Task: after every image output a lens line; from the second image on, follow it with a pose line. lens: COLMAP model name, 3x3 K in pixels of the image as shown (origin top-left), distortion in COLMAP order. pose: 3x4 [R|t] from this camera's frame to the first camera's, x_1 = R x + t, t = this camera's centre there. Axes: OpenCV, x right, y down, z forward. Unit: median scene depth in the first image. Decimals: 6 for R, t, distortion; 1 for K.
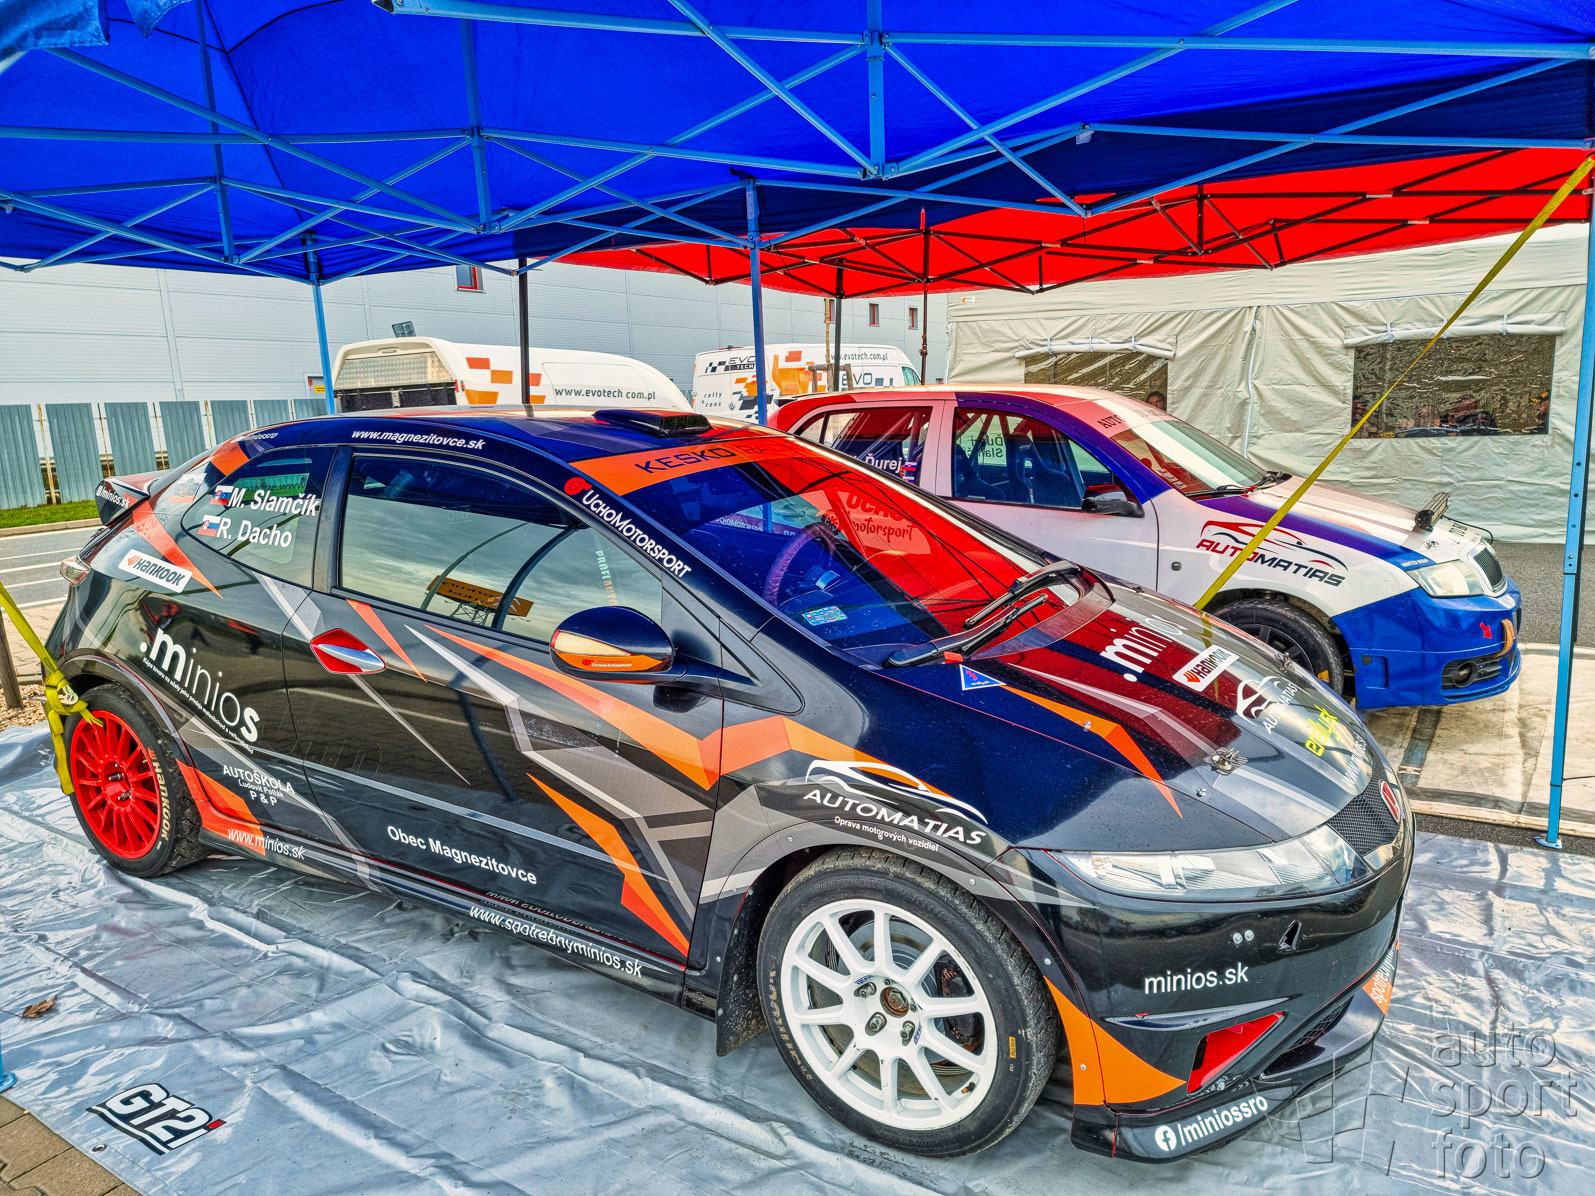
lens RADIAL K [[1114.4, 0, 803.7], [0, 1114.4, 600.2], [0, 0, 1]] dist [0.077536, -0.056854]
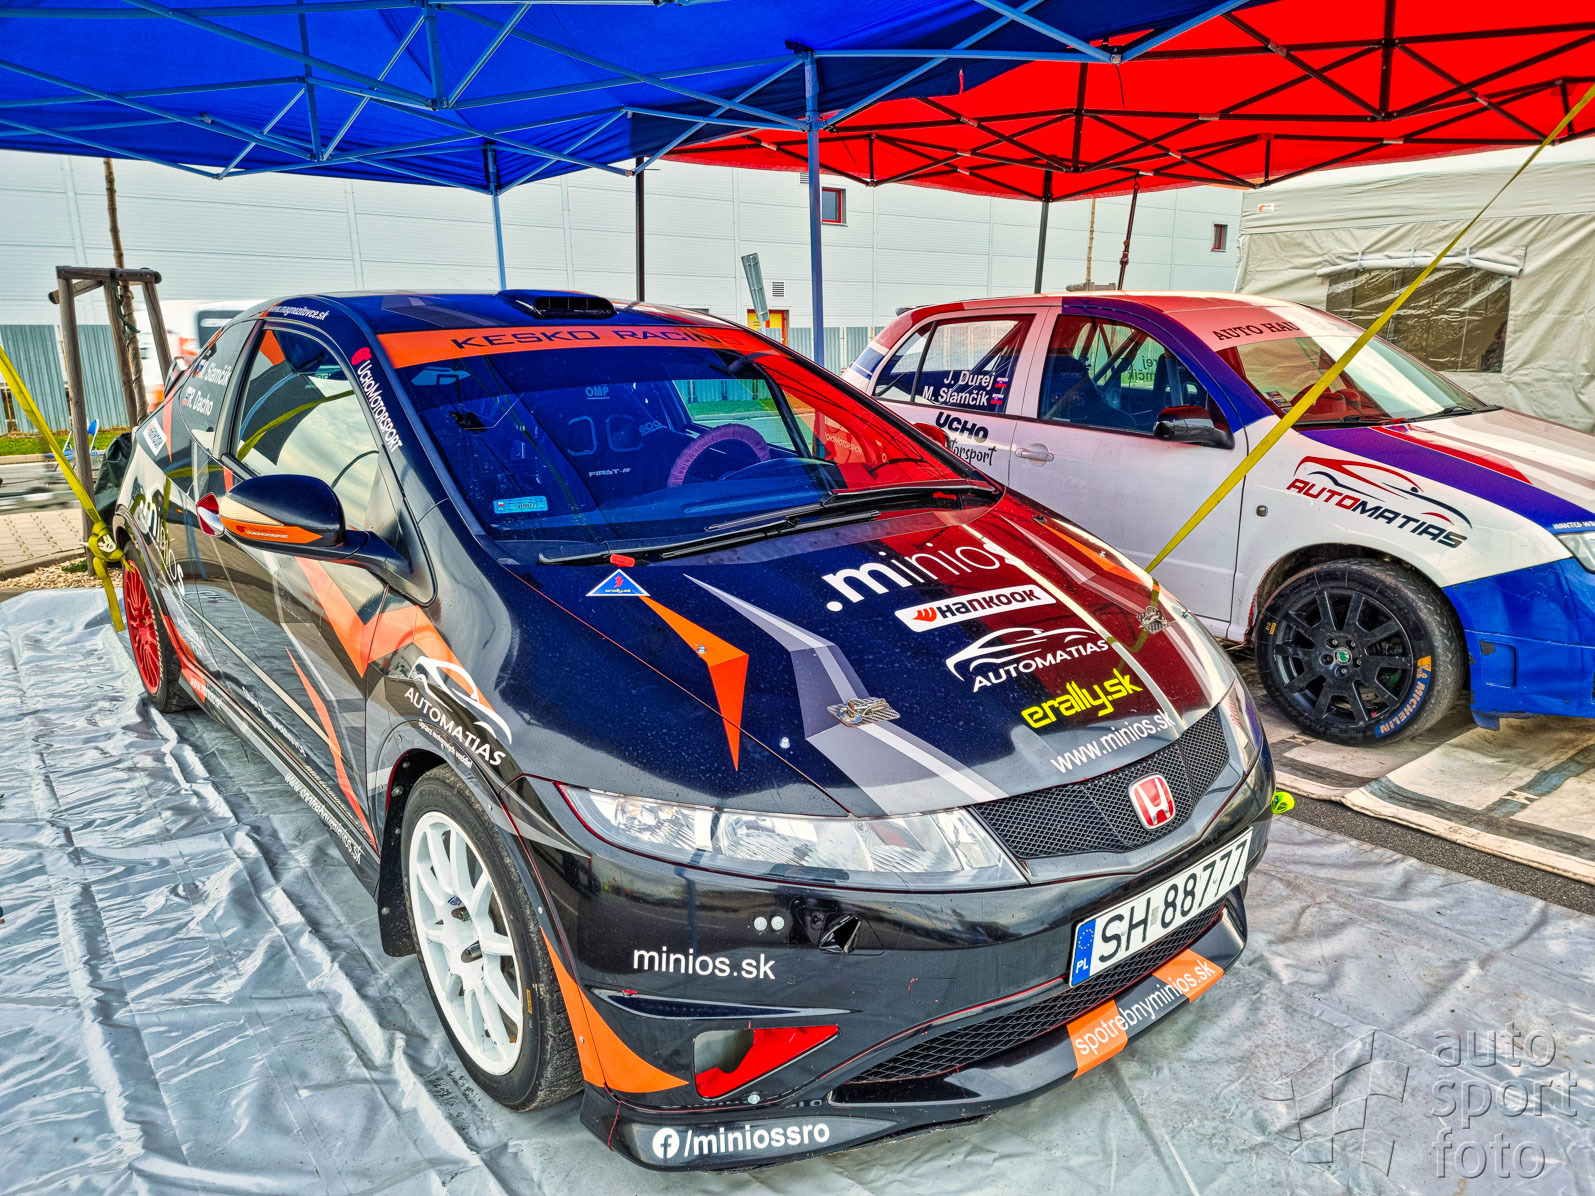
lens RADIAL K [[1114.4, 0, 780.4], [0, 1114.4, 602.5], [0, 0, 1]] dist [0.077536, -0.056854]
pose [[0.941570, 0.098437, -0.322111, 0.287603], [-0.080012, 0.994334, 0.069984, 0.006708], [0.327175, -0.040122, 0.944111, 0.119262]]
